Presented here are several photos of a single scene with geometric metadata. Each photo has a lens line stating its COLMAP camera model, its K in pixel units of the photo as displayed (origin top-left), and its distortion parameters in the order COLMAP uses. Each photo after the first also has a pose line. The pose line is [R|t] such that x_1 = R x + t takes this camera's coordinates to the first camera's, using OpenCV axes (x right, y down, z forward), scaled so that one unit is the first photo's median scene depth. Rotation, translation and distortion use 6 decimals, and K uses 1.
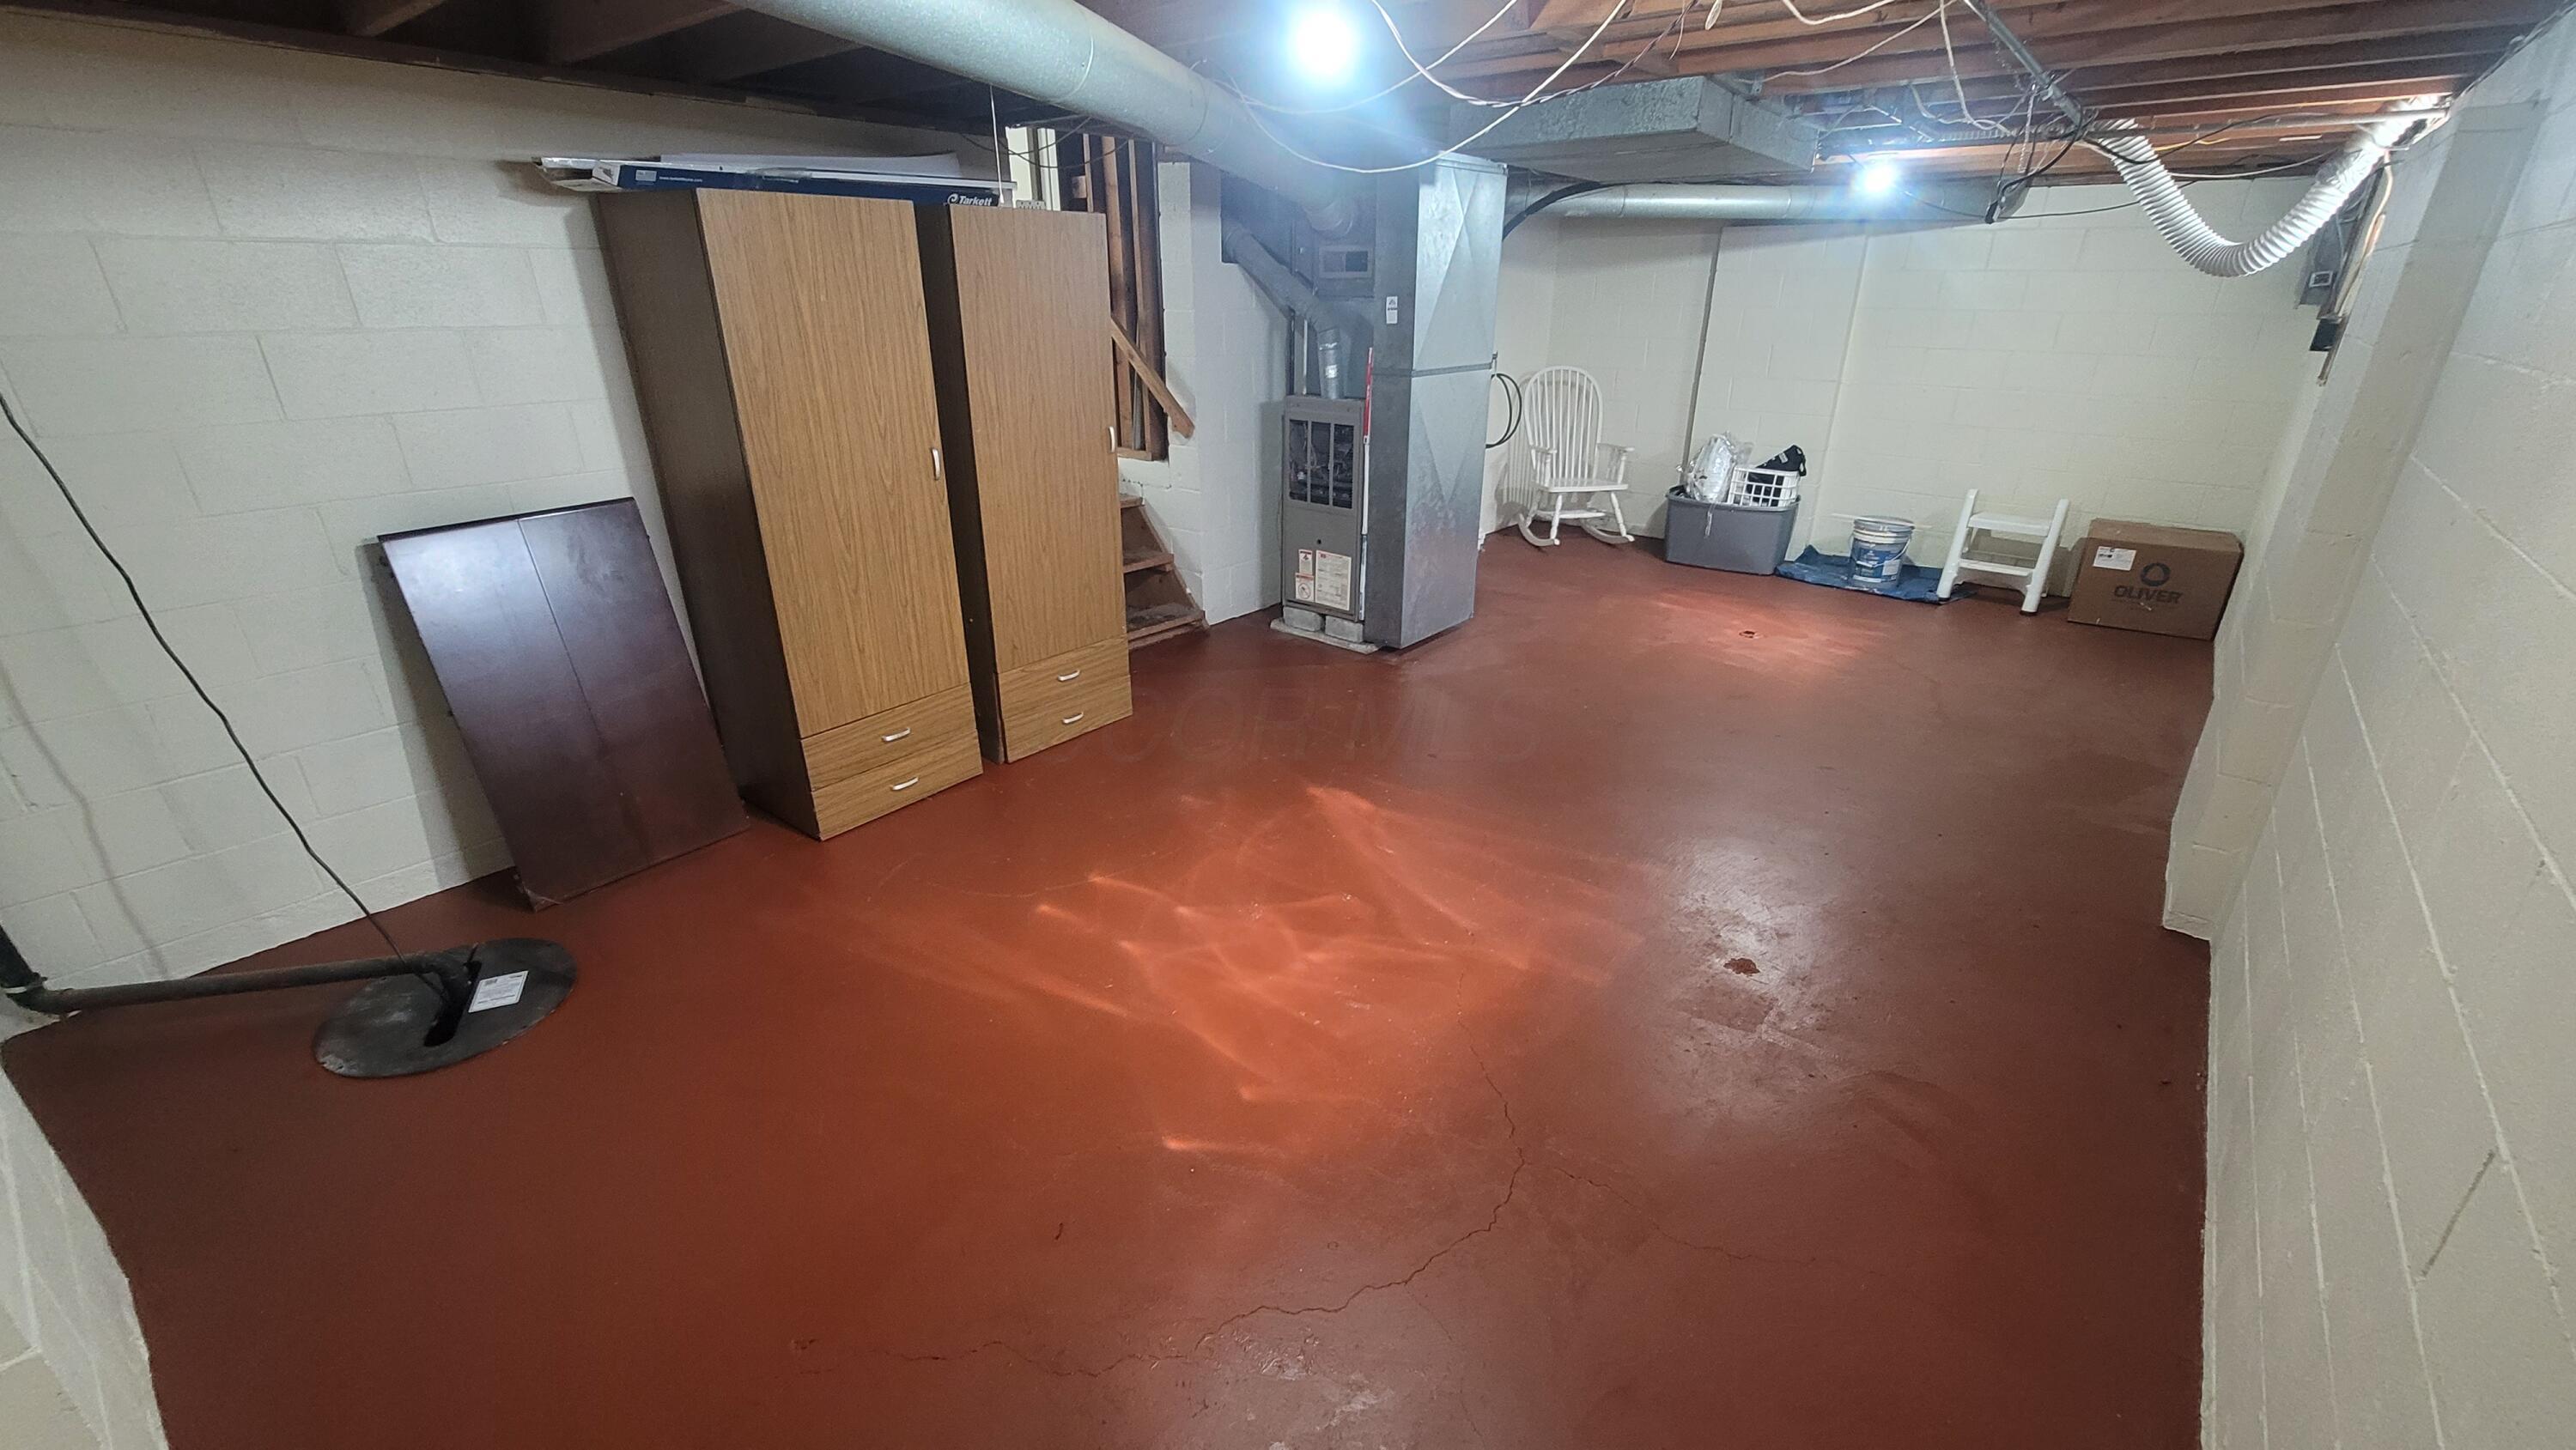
lens RADIAL K [[1045.4, 0, 1288.3], [0, 1045.4, 726.5], [0, 0, 1]] dist [-0.001371, 0.000156]
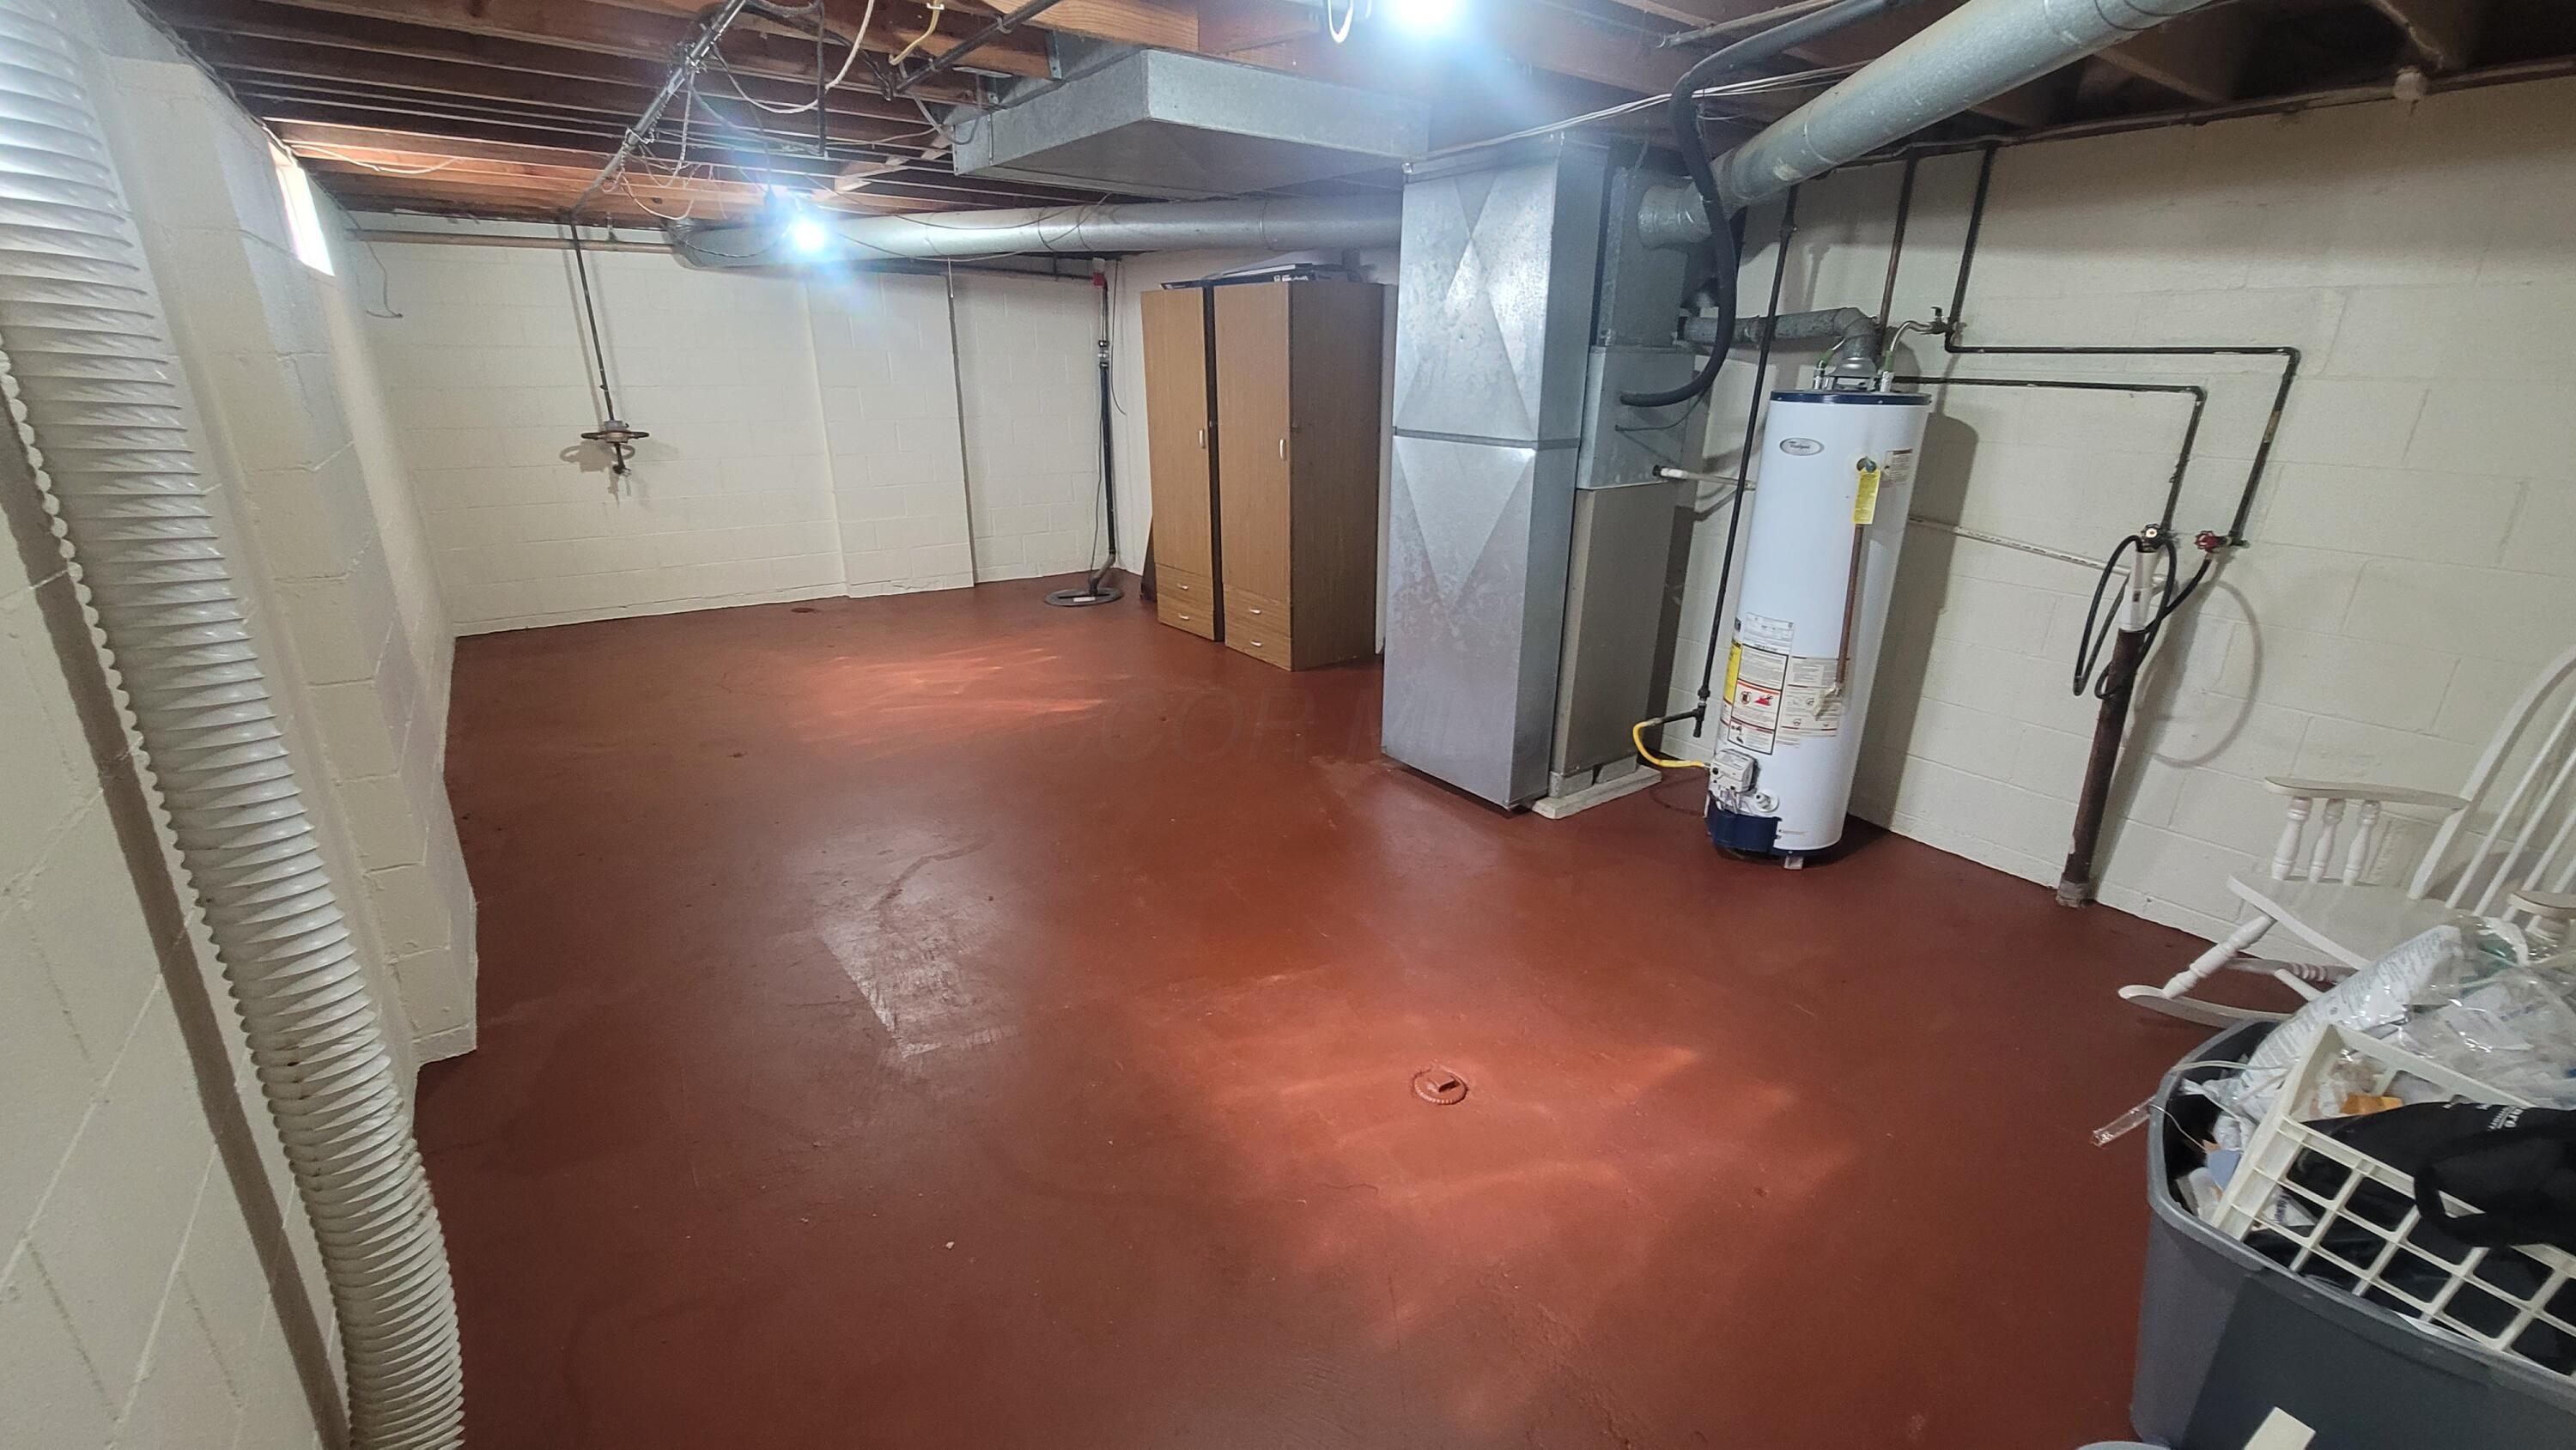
lens RADIAL K [[1045.4, 0, 1287.7], [0, 1045.4, 713.8], [0, 0, 1]] dist [-0.001371, 0.000156]
pose [[-0.250408, 0.308239, -0.917761, 0.927034], [-0.393321, 0.833816, 0.387362, -0.414790], [0.884644, 0.457973, -0.087557, 1.039382]]
